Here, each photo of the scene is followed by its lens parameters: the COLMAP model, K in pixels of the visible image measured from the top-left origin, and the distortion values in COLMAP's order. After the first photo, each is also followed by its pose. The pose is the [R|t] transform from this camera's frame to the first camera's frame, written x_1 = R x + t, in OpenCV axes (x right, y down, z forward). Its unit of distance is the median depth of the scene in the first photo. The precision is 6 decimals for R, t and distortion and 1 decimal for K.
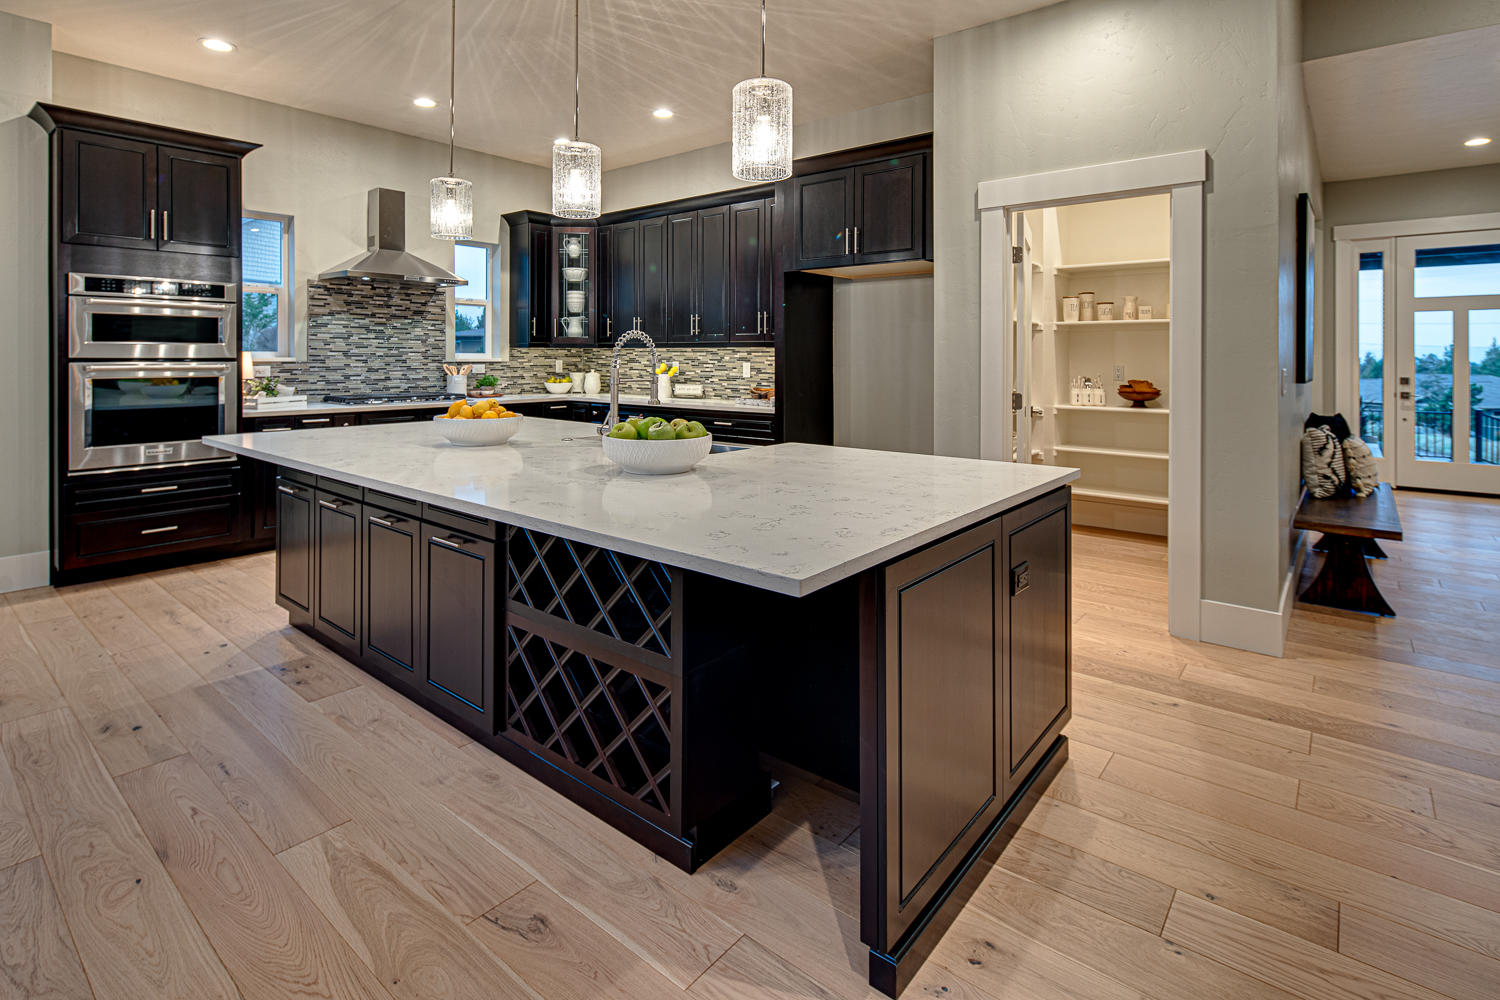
lens RADIAL K [[738.2, 0, 746.2], [0, 738.2, 355.3], [0, 0, 1]] dist [0.005357, -0.006730]
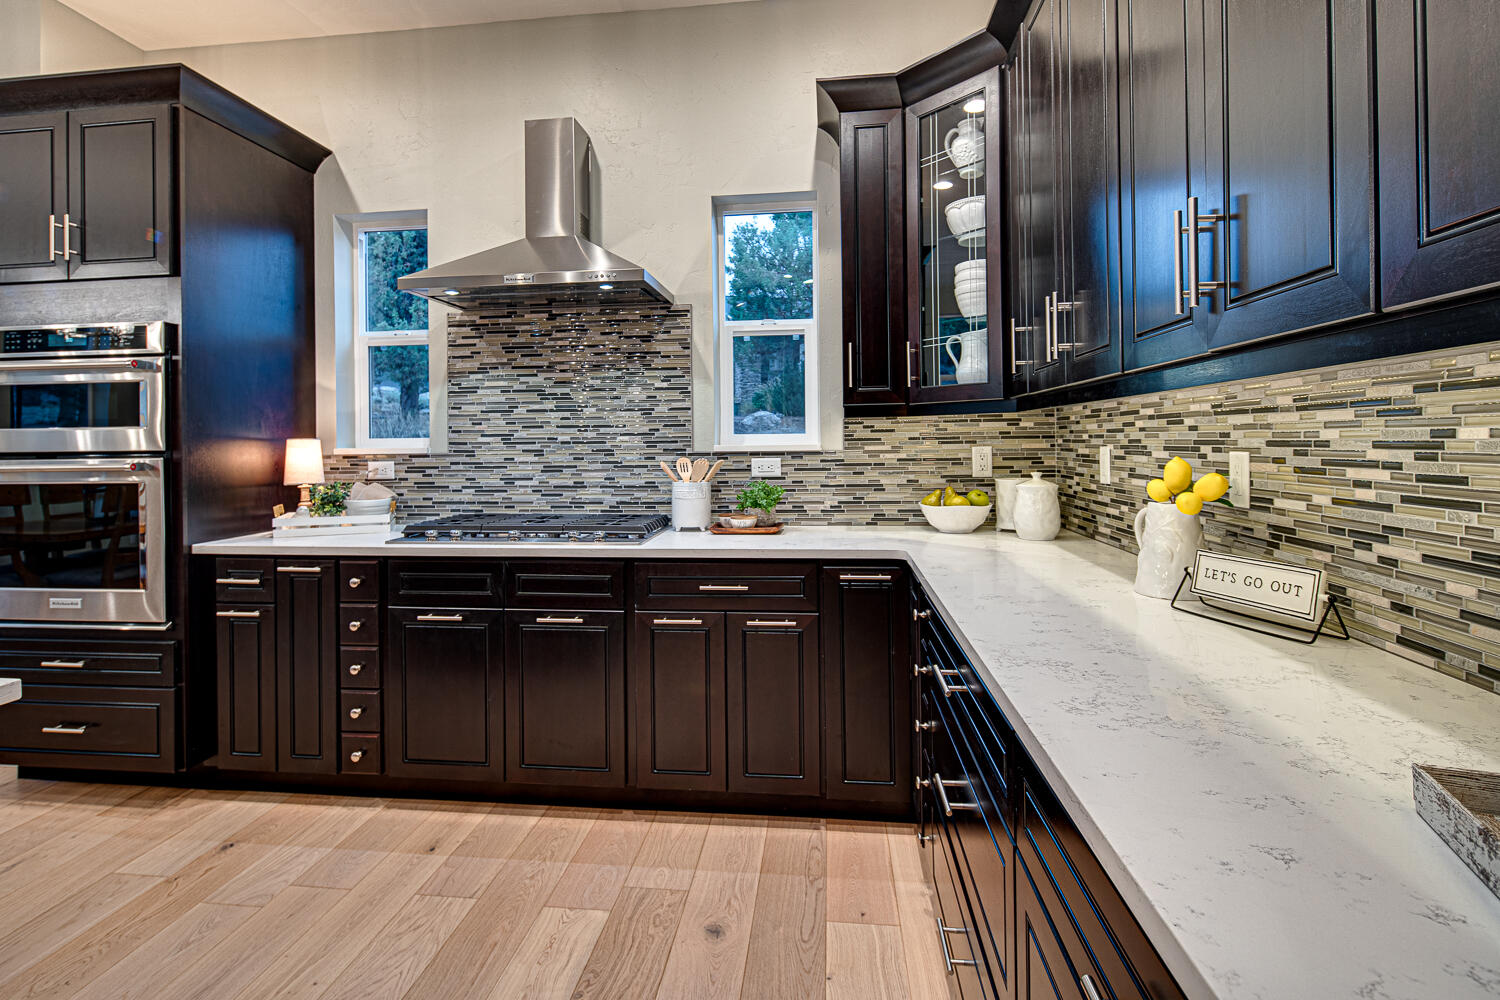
lens RADIAL K [[738.2, 0, 744.6], [0, 738.2, 442.9], [0, 0, 1]] dist [0.005357, -0.006730]
pose [[0.541967, -0.008991, -0.840351, 0.025017], [0.015402, 0.999881, -0.000765, 0.003762], [0.840258, -0.012528, 0.542041, 0.839604]]
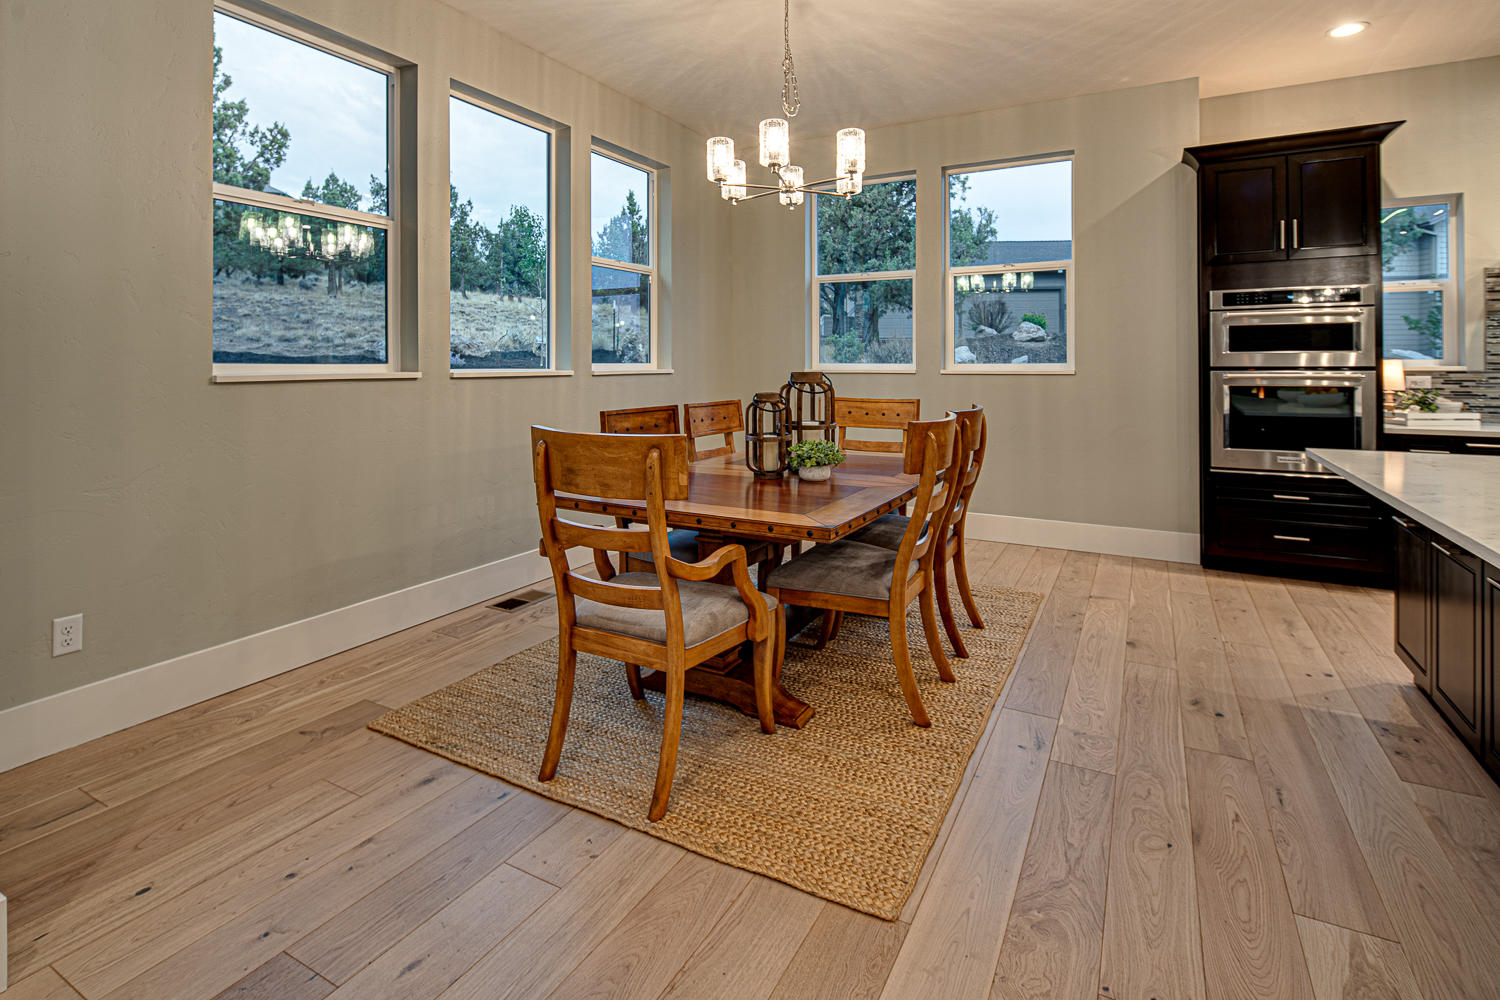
lens RADIAL K [[738.2, 0, 730.1], [0, 738.2, 364.4], [0, 0, 1]] dist [0.005357, -0.006730]
pose [[0.178398, -0.004528, -0.983948, 0.042659], [0.004331, 0.999983, -0.003817, 0.000928], [0.983949, -0.003581, 0.178415, 0.052381]]
